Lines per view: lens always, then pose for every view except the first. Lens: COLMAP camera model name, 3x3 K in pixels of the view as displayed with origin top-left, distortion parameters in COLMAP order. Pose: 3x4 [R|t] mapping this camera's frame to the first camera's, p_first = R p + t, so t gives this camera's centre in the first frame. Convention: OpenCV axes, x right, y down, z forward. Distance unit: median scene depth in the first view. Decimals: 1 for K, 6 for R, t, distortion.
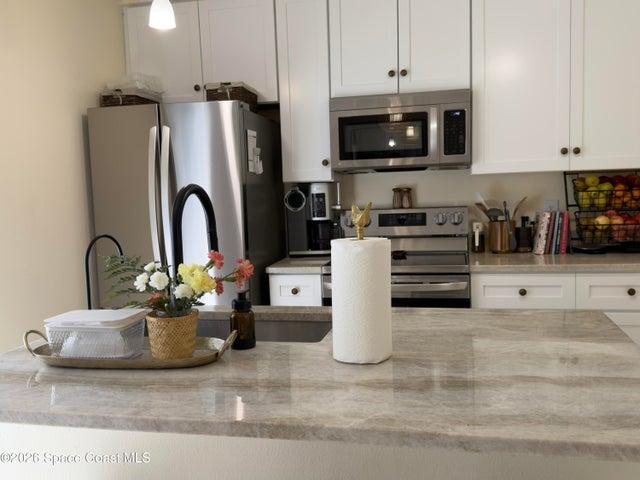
lens RADIAL K [[647.8, 0, 318.9], [0, 647.8, 244.8], [0, 0, 1]] dist [0.021743, 0.000000]
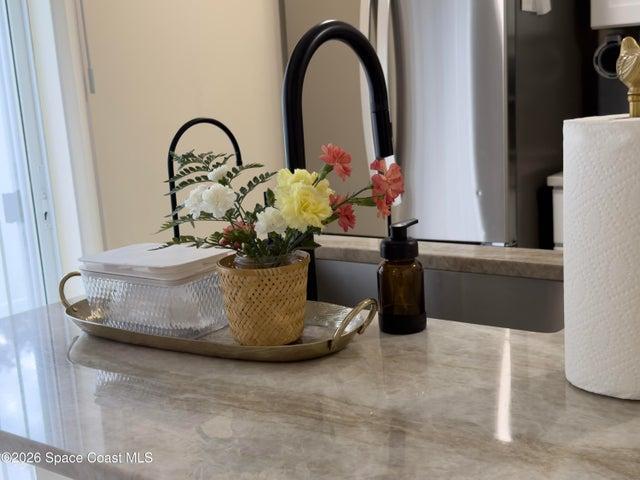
lens RADIAL K [[843.2, 0, 320.4], [0, 843.2, 243.2], [0, 0, 1]] dist [0.156661, 0.000000]
pose [[0.903743, 0.049323, -0.425223, 0.057025], [0.000437, 0.993233, 0.116137, 0.004006], [0.428074, -0.105144, 0.897606, 0.178213]]
